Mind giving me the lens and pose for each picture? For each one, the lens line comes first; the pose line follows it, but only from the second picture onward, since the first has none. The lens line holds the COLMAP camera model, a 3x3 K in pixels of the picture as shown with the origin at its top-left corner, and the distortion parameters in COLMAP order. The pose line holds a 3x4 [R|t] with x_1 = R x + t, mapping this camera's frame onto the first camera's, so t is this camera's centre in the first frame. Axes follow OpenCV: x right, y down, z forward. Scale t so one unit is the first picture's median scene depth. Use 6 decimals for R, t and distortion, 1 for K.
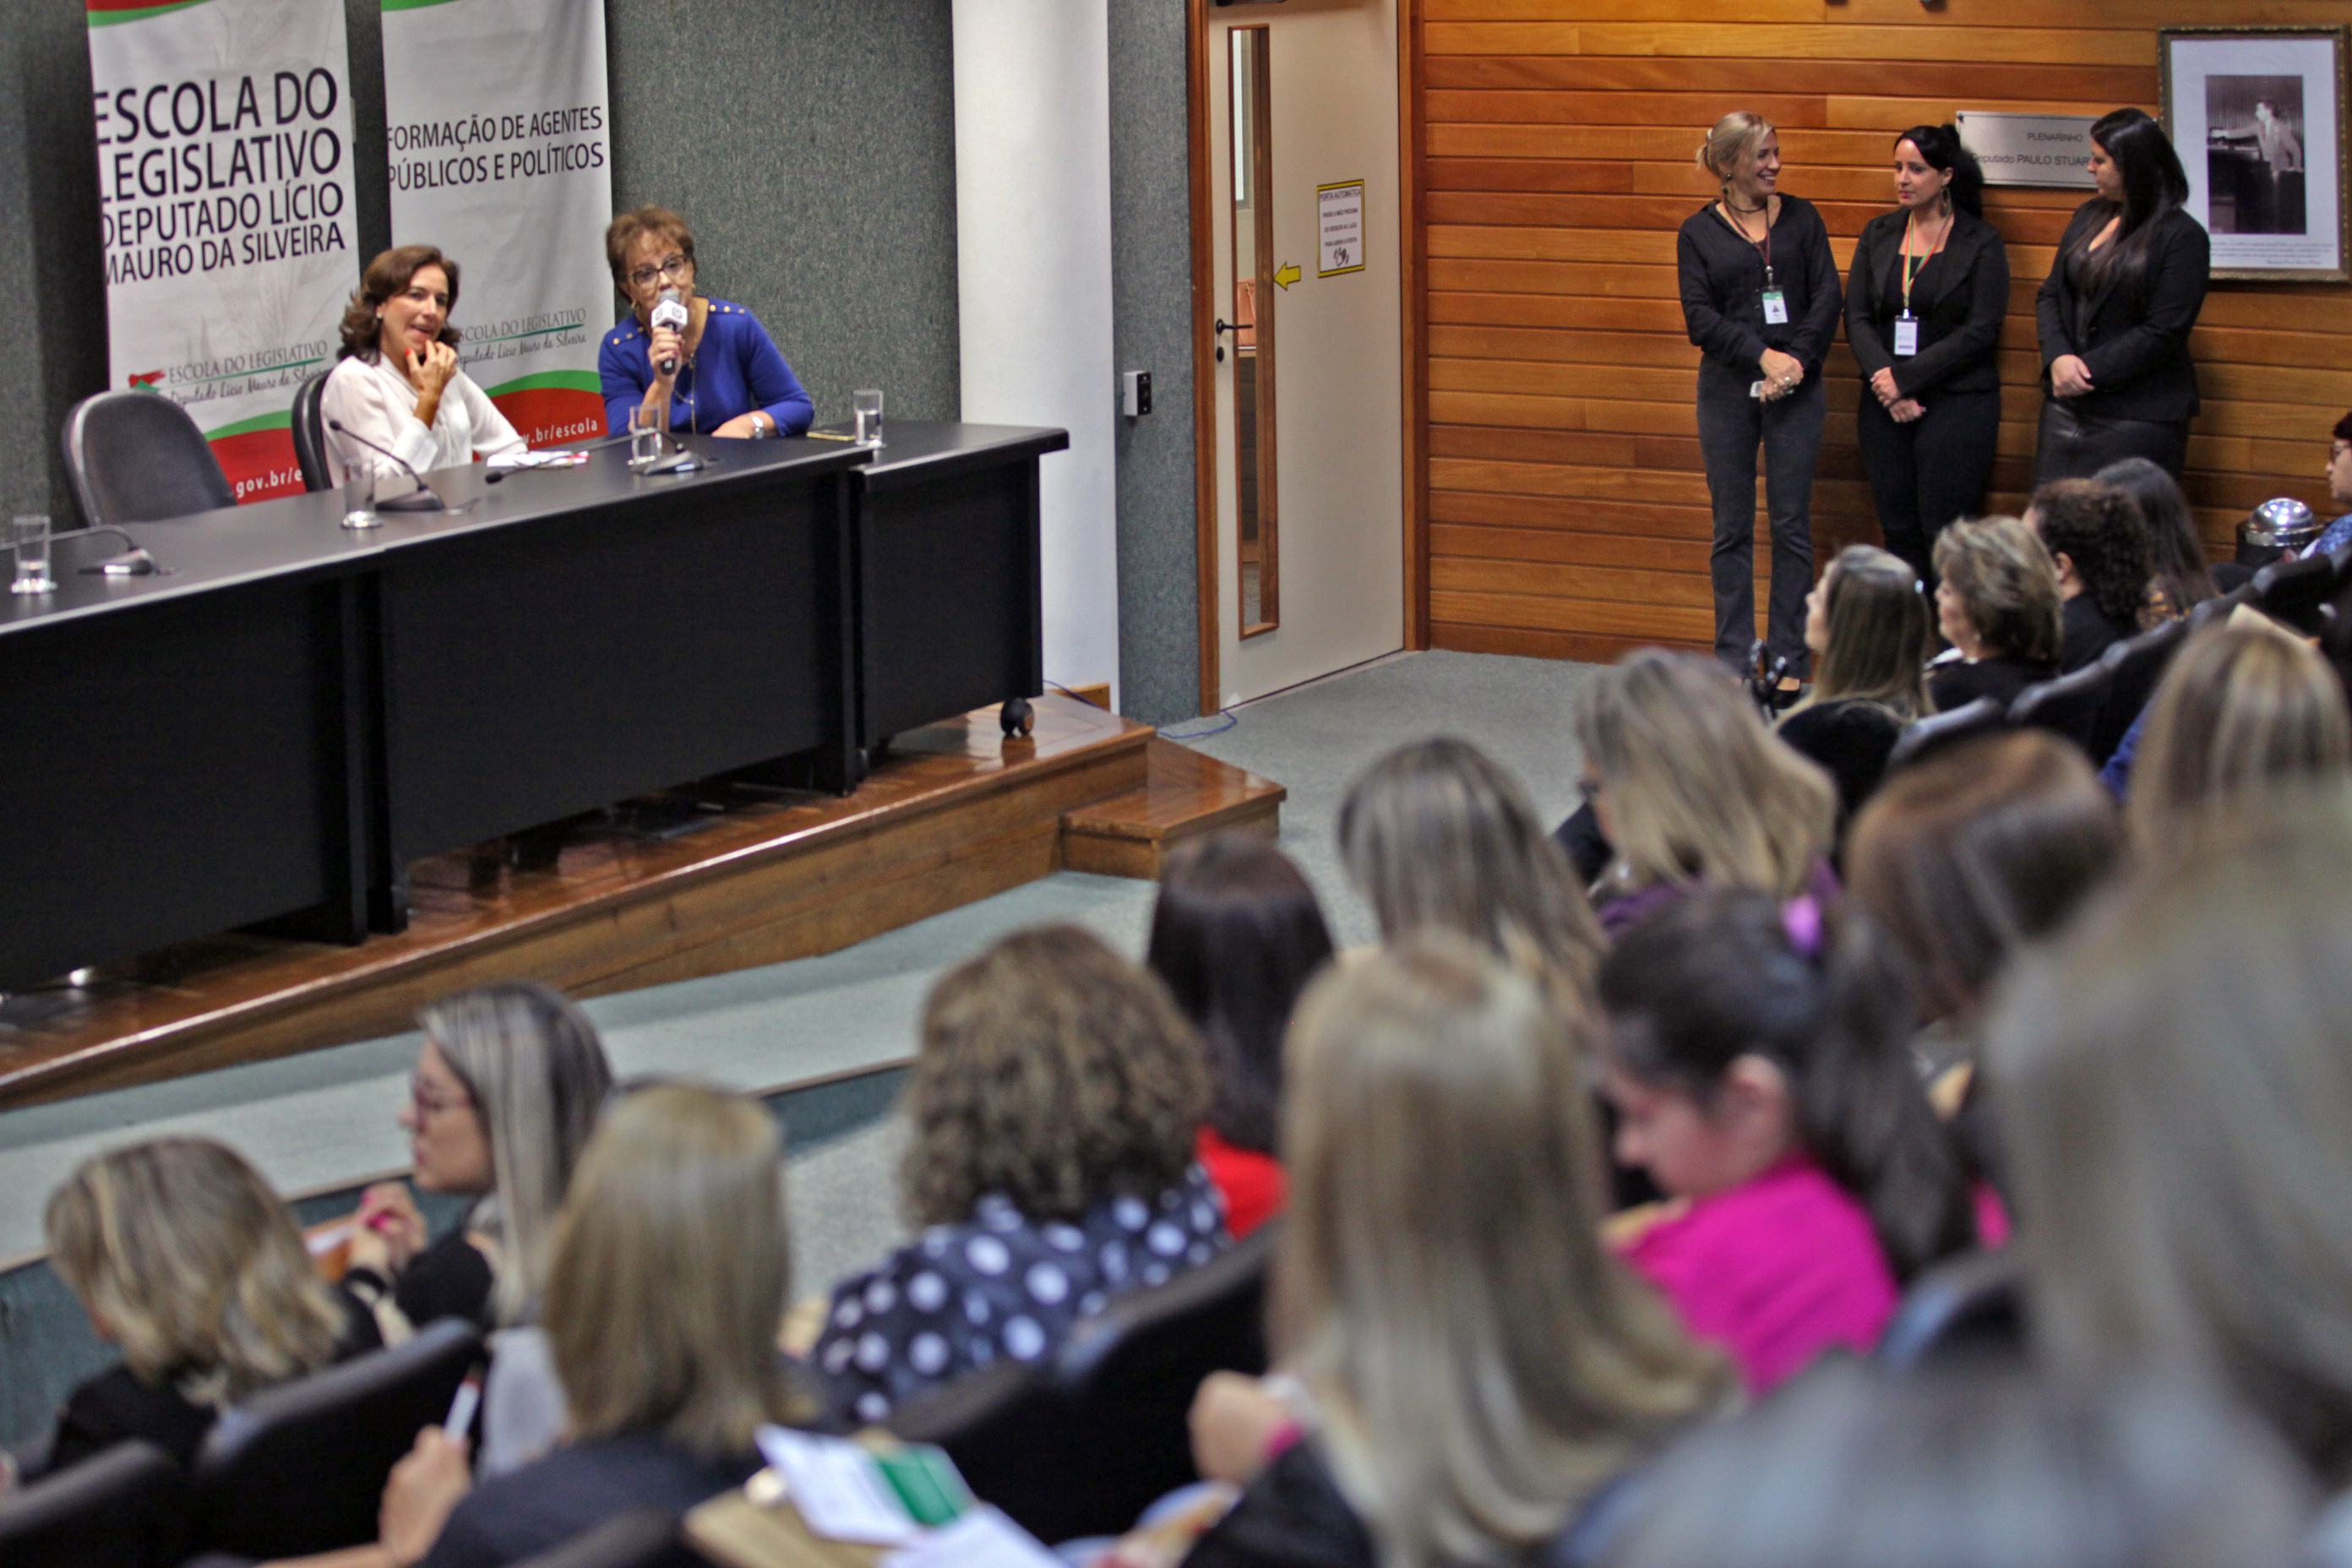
lens RADIAL K [[4797.4, 0, 1189.5], [0, 4797.4, 793.2], [0, 0, 1]] dist [-0.321123, 0.000000]
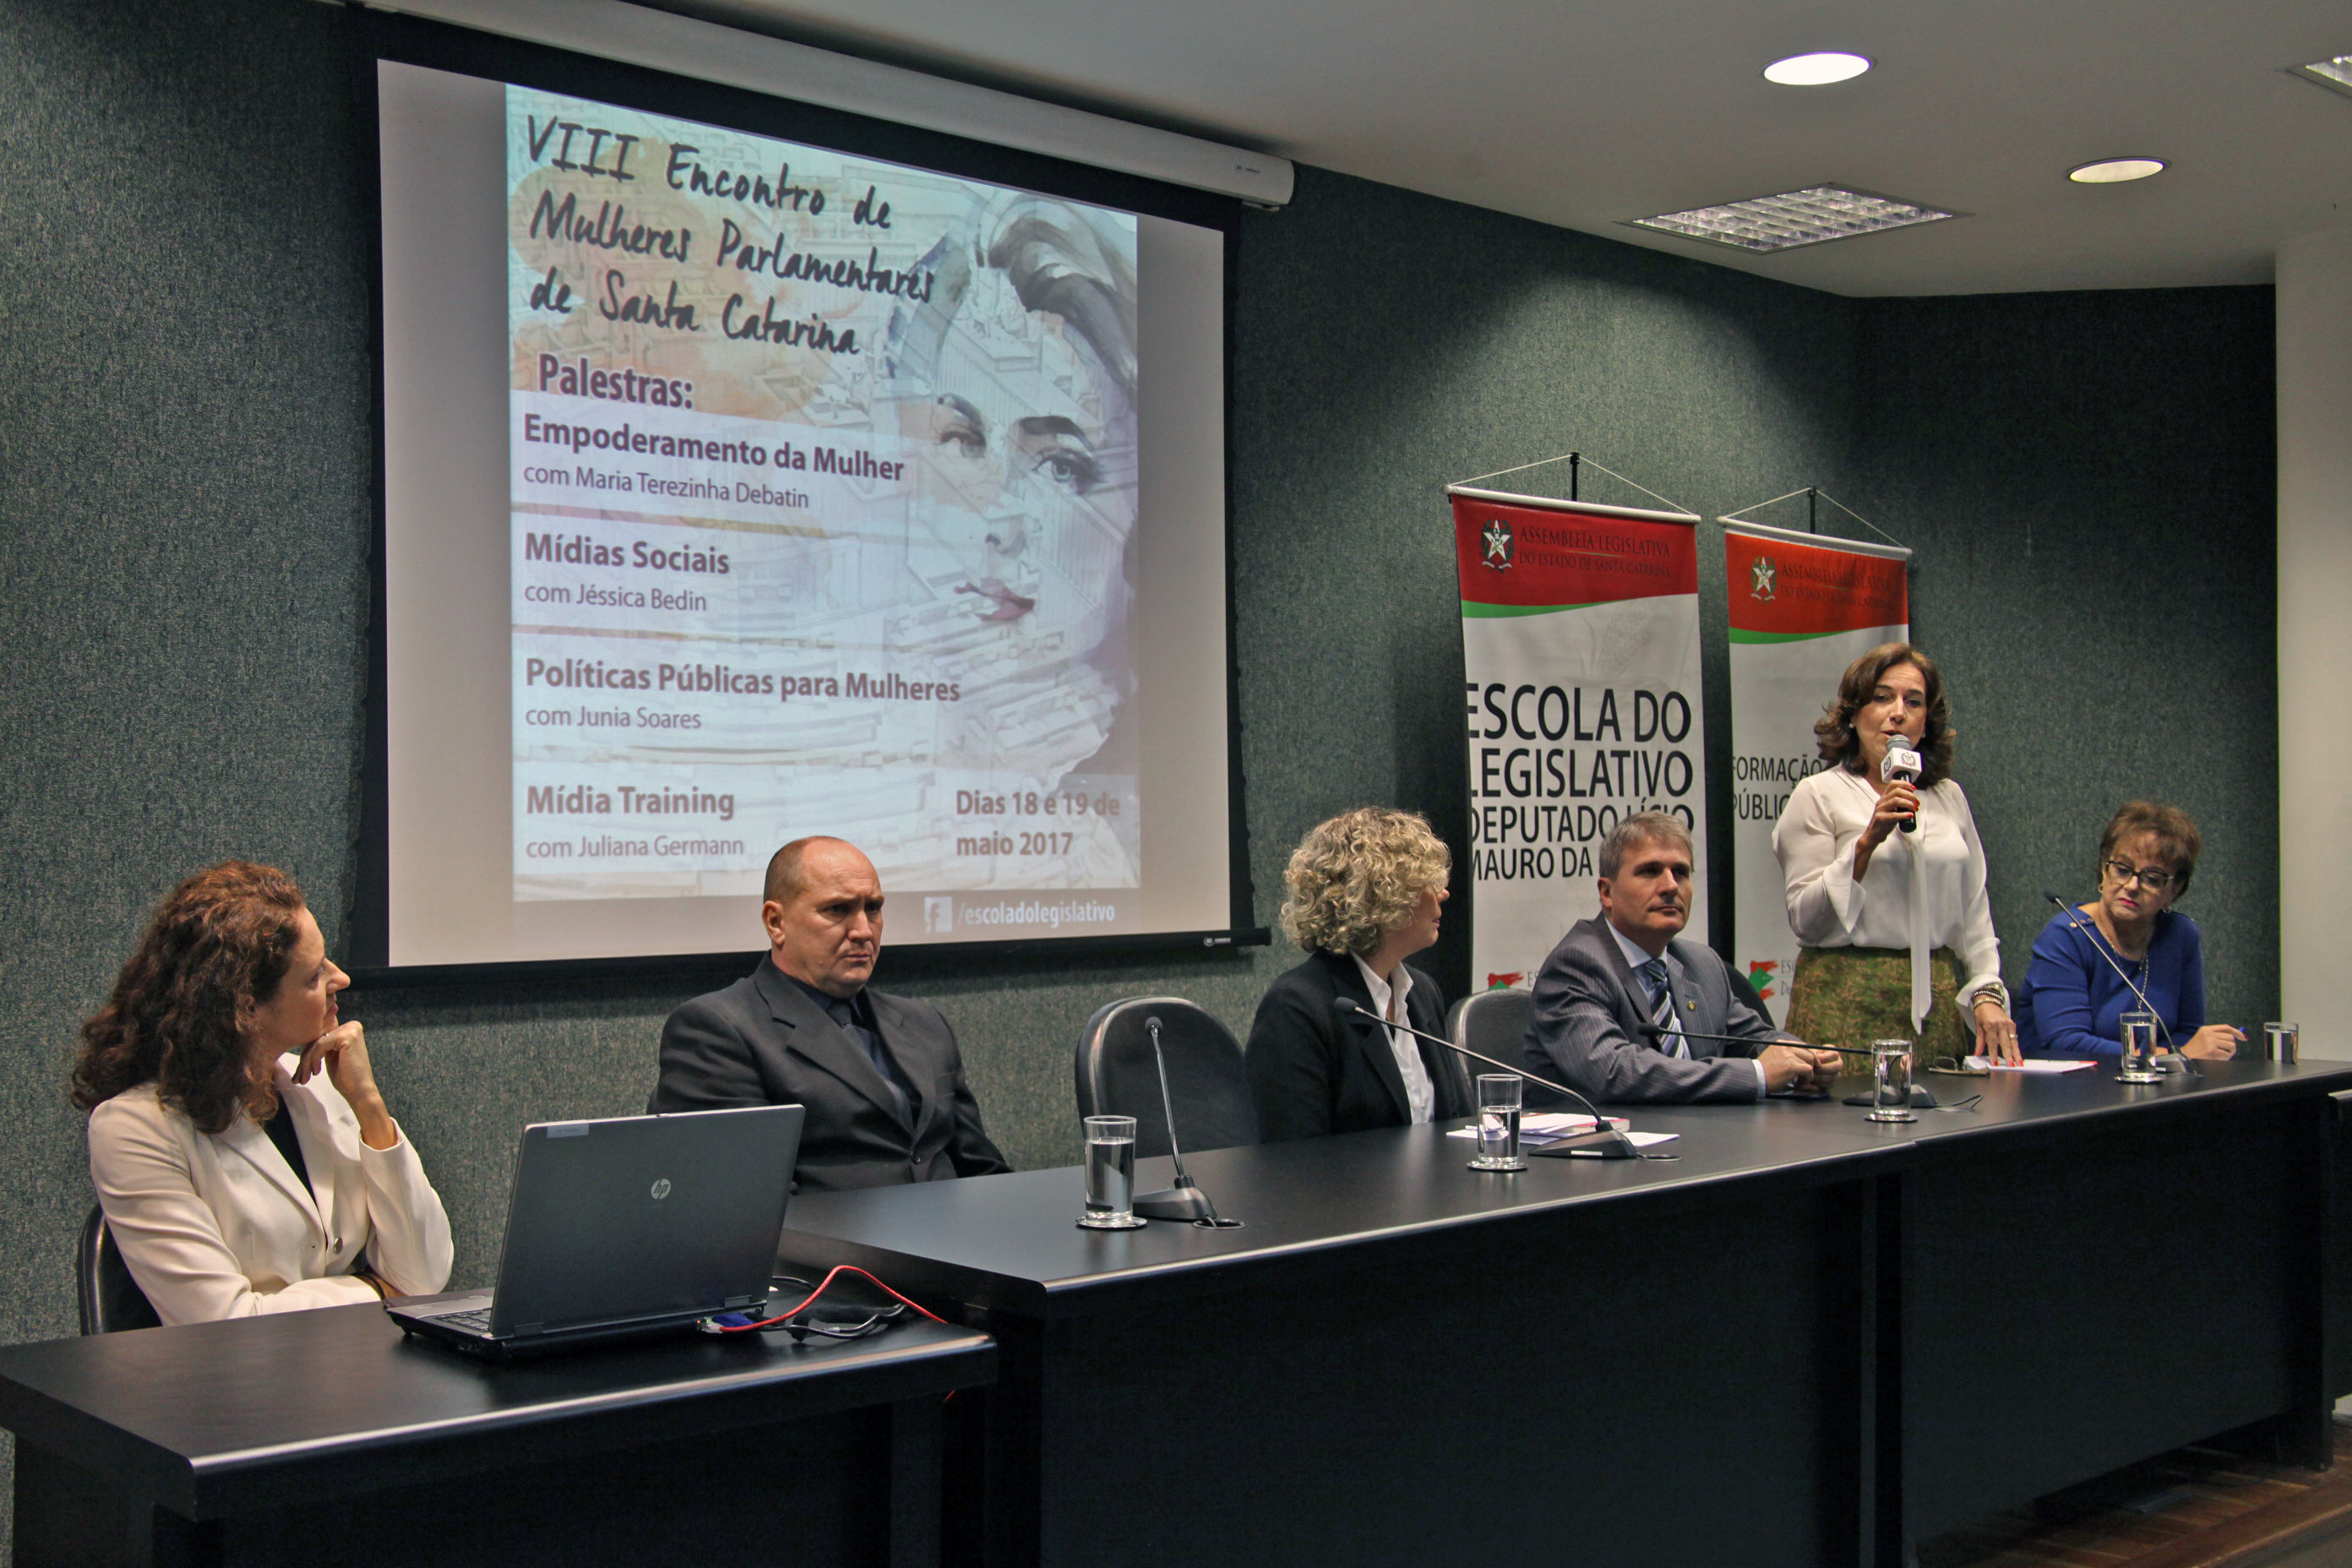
lens RADIAL K [[2681.9, 0, 1132.7], [0, 2681.9, 835.7], [0, 0, 1]] dist [-0.035405, 0.000000]
pose [[0.962280, 0.008492, -0.271928, -0.142286], [-0.060121, 0.981440, -0.182103, -0.010579], [0.265335, 0.191583, 0.944930, 0.436314]]
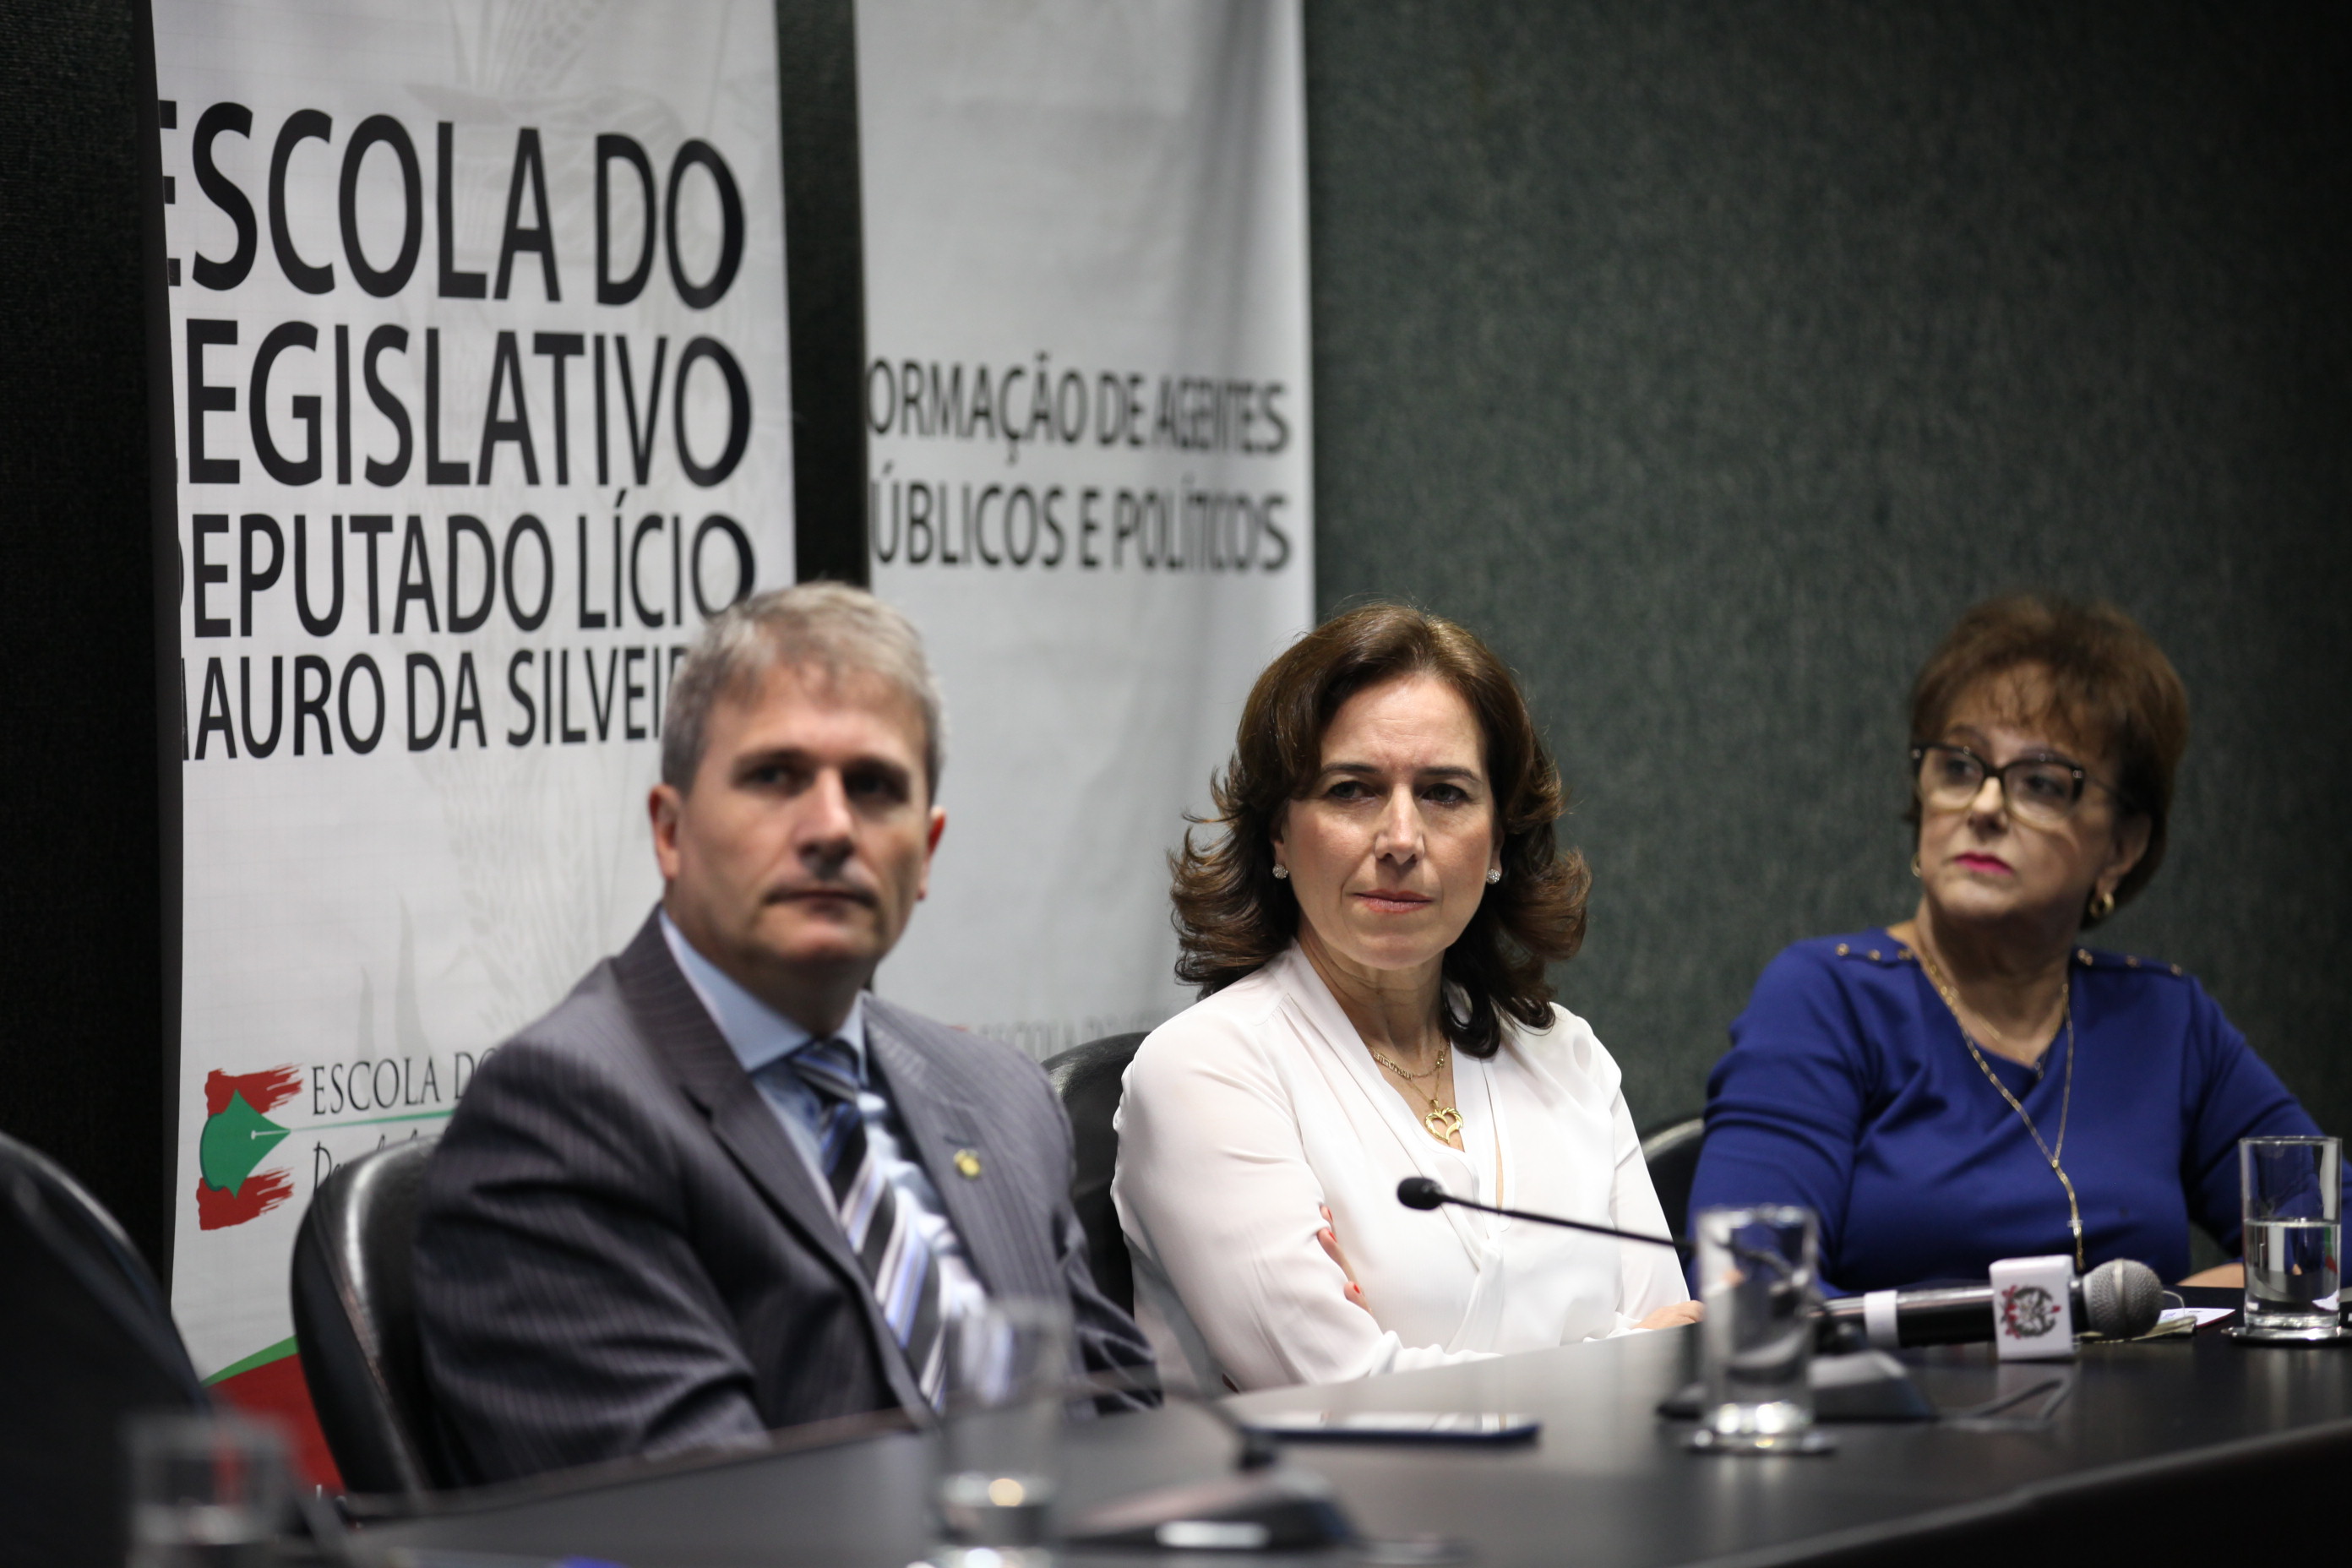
lens RADIAL K [[10487.4, 0, 1257.2], [0, 10487.4, 696.1], [0, 0, 1]] dist [0.827709, 0.000000]
pose [[0.993941, 0.008685, 0.109573, -0.228573], [0.012115, 0.982144, -0.187742, 0.012534], [-0.109247, 0.187932, 0.976087, 0.335790]]
